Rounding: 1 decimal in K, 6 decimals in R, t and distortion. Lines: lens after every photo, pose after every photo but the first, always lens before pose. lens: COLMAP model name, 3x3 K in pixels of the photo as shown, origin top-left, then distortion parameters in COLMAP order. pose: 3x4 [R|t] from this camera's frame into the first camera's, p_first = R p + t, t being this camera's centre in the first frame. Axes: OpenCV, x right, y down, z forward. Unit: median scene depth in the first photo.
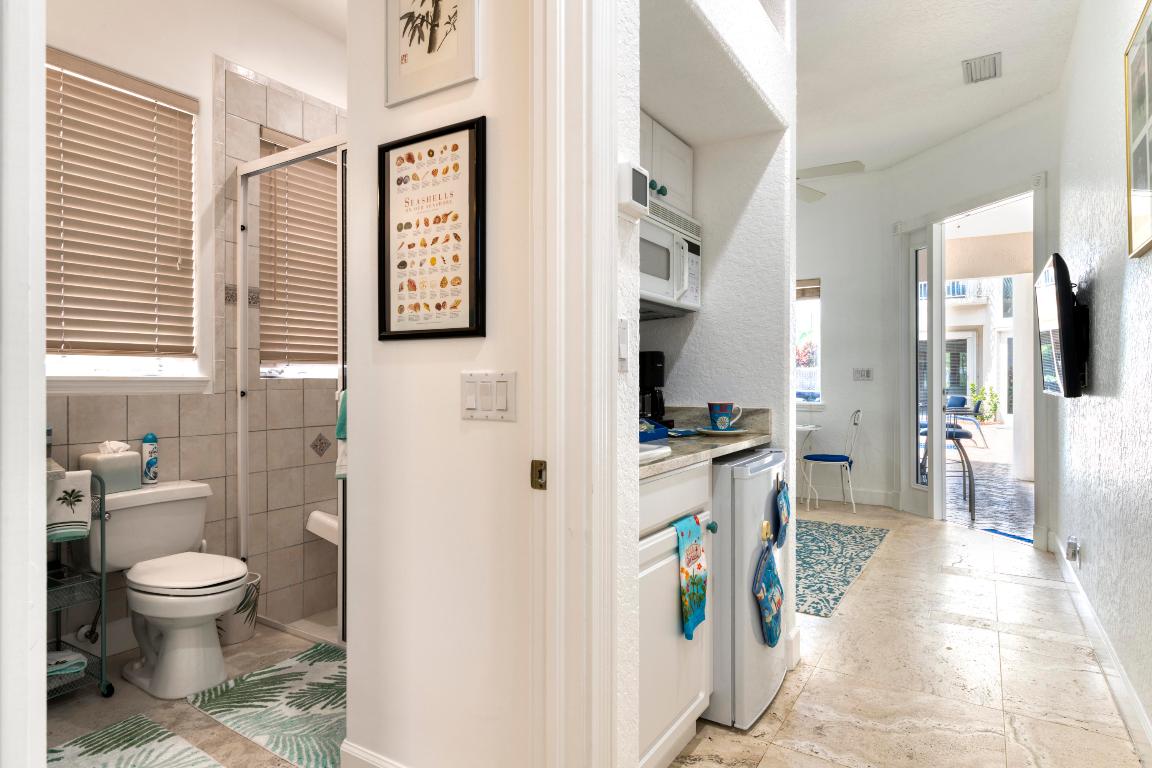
lens RADIAL K [[640.5, 0, 577.4], [0, 640.5, 379.1], [0, 0, 1]] dist [0.006898, 0.001059]
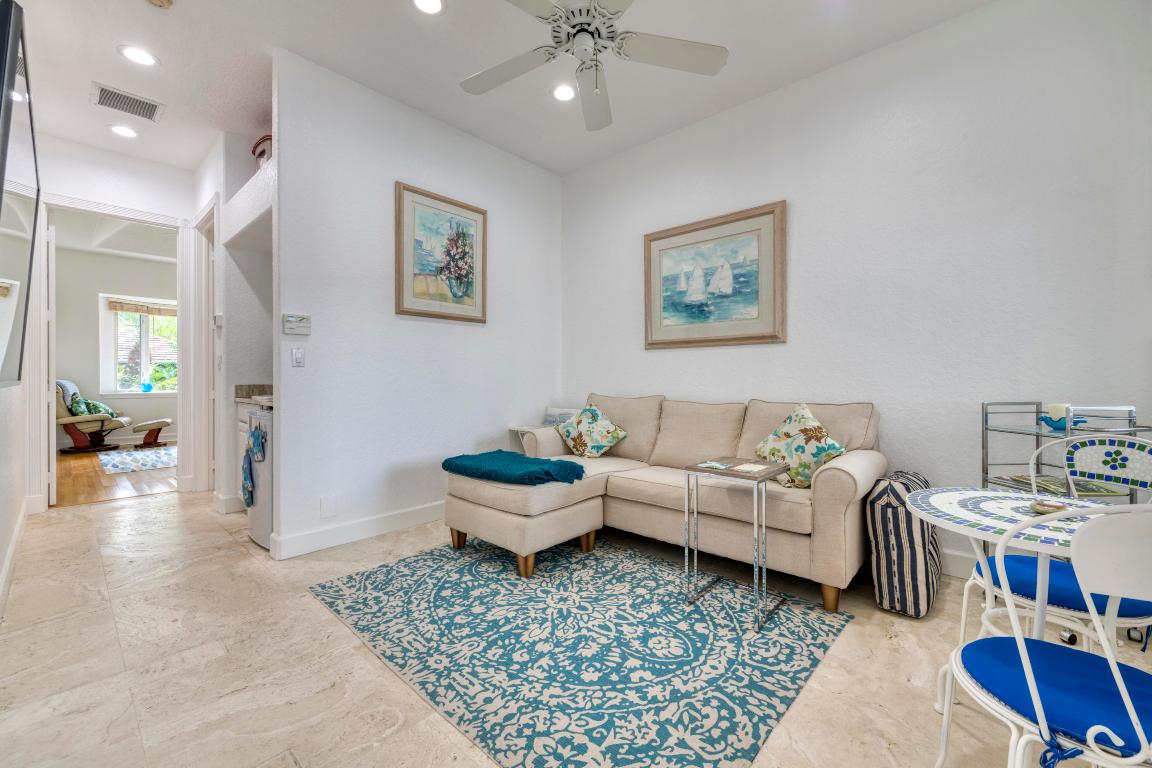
lens RADIAL K [[465.9, 0, 579.5], [0, 465.9, 376.9], [0, 0, 1]] dist [0.002257, -0.000600]
pose [[-0.169569, -0.000363, -0.985518, 0.586088], [0.002260, 0.999997, -0.000757, 0.011368], [0.985516, -0.002355, -0.169568, 0.857545]]
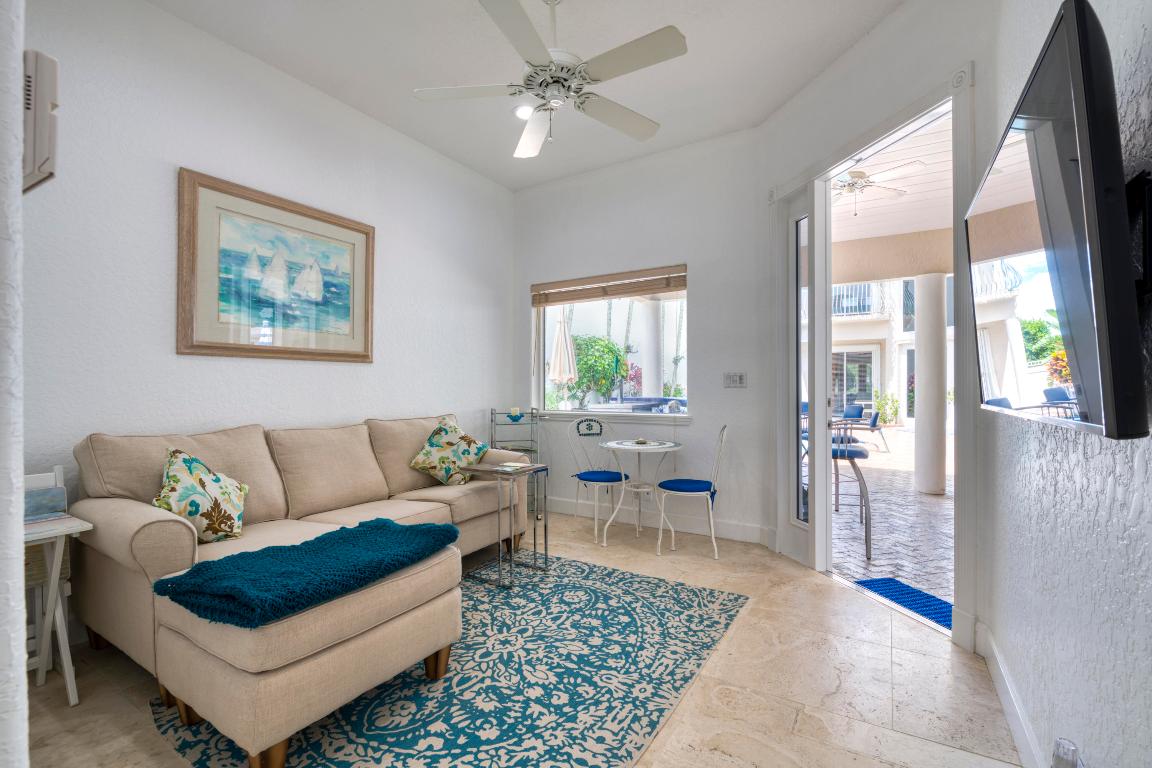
lens RADIAL K [[504.6, 0, 577.9], [0, 504.6, 389.4], [0, 0, 1]] dist [-0.001835, -0.000394]
pose [[0.999914, -0.001689, 0.013030, 0.248767], [0.001635, 0.999990, 0.004127, 0.001478], [-0.013036, -0.004106, 0.999907, 0.381209]]
